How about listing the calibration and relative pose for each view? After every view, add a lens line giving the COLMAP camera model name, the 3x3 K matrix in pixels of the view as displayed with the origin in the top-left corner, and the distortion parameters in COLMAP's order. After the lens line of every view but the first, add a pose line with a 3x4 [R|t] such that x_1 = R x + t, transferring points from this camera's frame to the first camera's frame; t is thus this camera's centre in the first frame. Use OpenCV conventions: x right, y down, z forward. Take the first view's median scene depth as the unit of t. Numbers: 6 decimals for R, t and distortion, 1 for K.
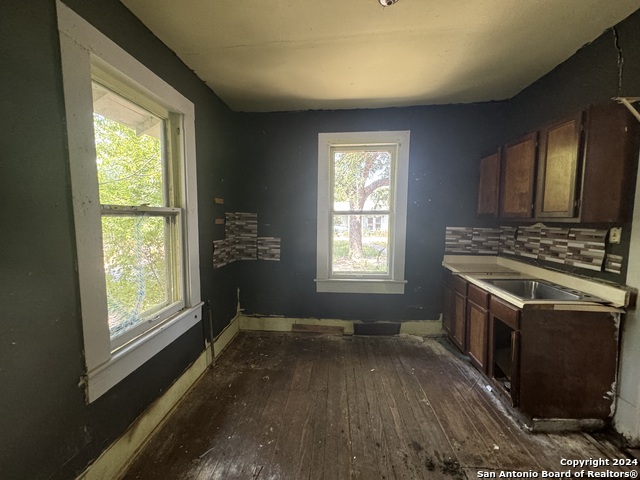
lens RADIAL K [[255.7, 0, 320.1], [0, 255.7, 238.6], [0, 0, 1]] dist [0.000742, 0.000443]
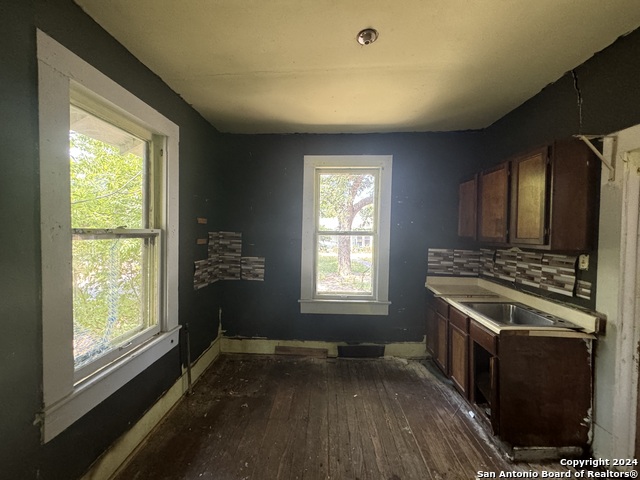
lens RADIAL K [[255.7, 0, 320.0], [0, 255.7, 238.9], [0, 0, 1]] dist [0.000742, 0.000443]
pose [[0.999237, 0.010761, 0.037550, 0.030443], [-0.008601, 0.998324, -0.057227, -0.030105], [-0.038103, 0.056861, 0.997655, -0.003158]]
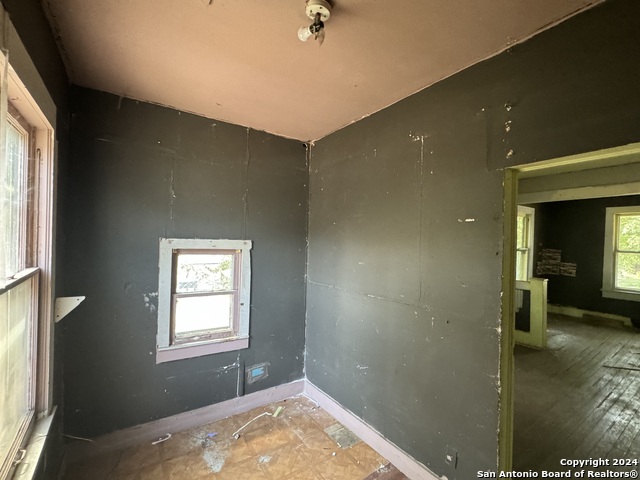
lens RADIAL K [[290.9, 0, 322.0], [0, 290.9, 240.6], [0, 0, 1]] dist [-0.002401, -0.000273]
pose [[0.634143, 0.017441, -0.773019, 0.422974], [-0.088208, 0.994851, -0.049914, 0.137239], [0.768168, 0.099839, 0.632416, -2.487873]]
